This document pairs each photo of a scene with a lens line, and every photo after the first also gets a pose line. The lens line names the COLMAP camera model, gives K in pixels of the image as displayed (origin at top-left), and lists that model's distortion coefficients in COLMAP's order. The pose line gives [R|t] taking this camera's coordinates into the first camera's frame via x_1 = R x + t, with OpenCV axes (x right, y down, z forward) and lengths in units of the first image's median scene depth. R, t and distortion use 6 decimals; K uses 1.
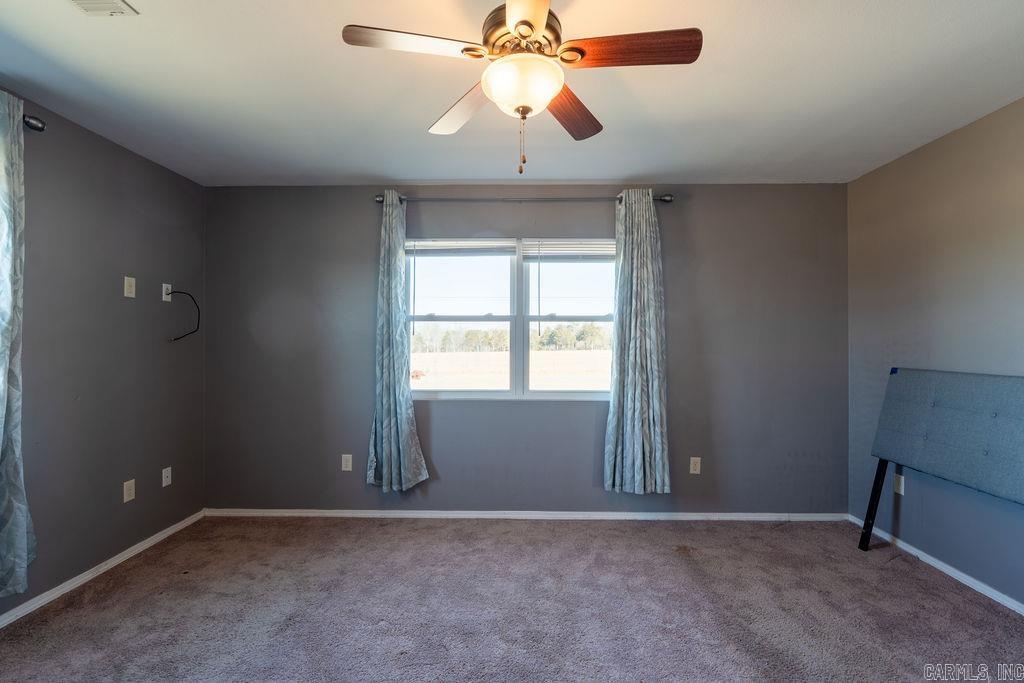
lens RADIAL K [[458.1, 0, 513.0], [0, 458.1, 341.9], [0, 0, 1]] dist [-0.009429, 0.003515]
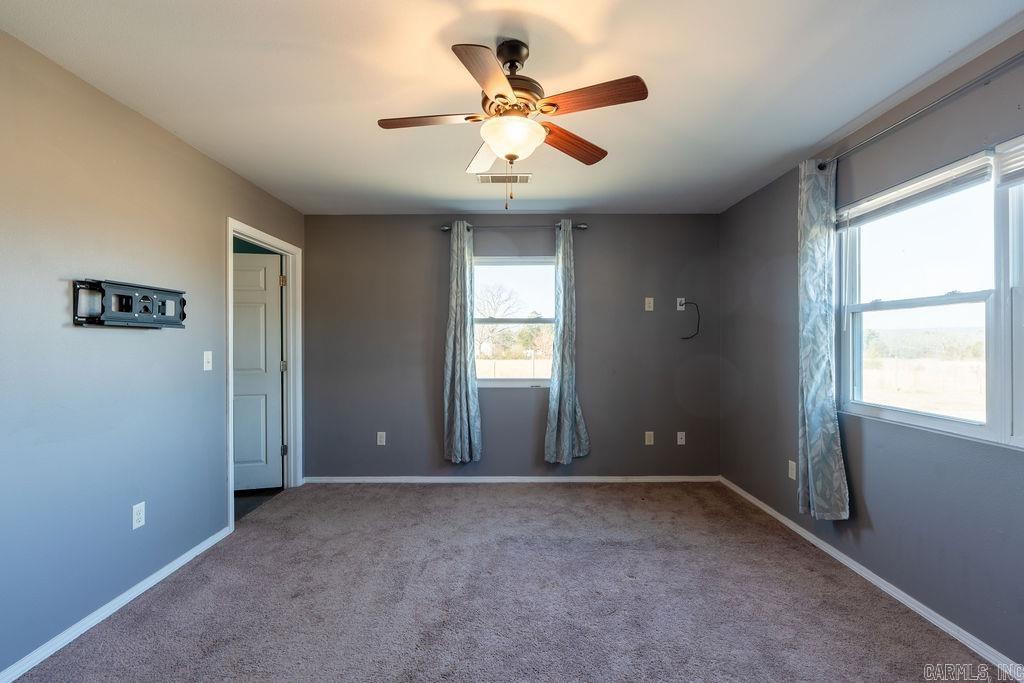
lens RADIAL K [[458.1, 0, 511.8], [0, 458.1, 342.7], [0, 0, 1]] dist [-0.009429, 0.003515]
pose [[0.018730, 0.001180, -0.999824, 0.574610], [0.000945, 0.999999, 0.001197, 0.005242], [0.999824, -0.000967, 0.018729, 0.438046]]
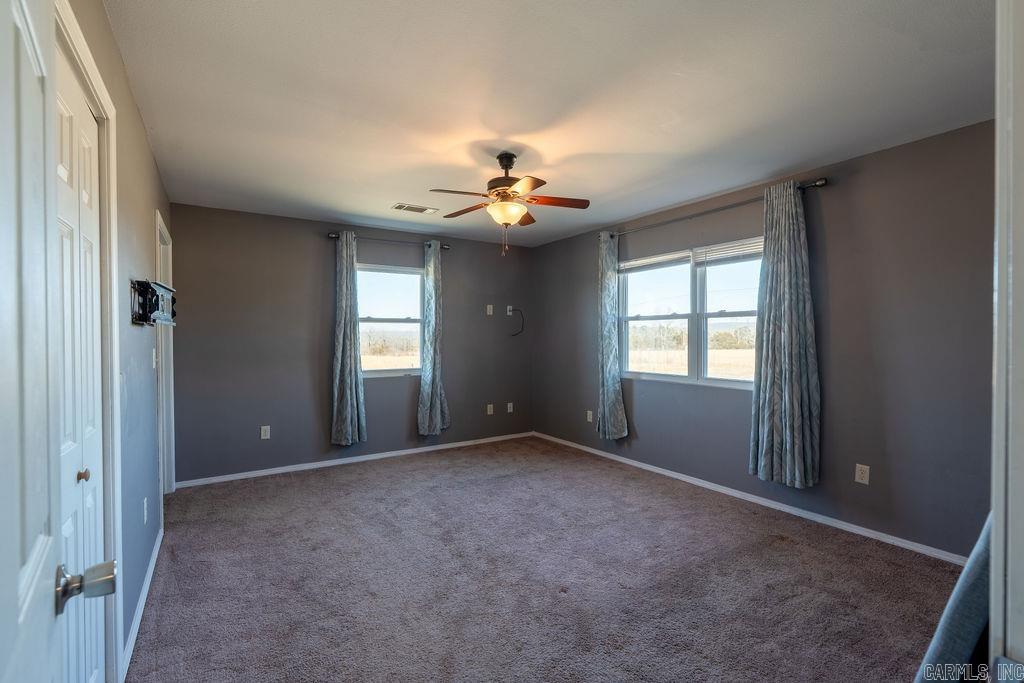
lens RADIAL K [[458.1, 0, 512.7], [0, 458.1, 344.2], [0, 0, 1]] dist [-0.009429, 0.003515]
pose [[0.563106, 0.010705, -0.826315, 0.774825], [0.003261, 0.999880, 0.015176, 0.002657], [0.826378, -0.011240, 0.563003, -0.059005]]
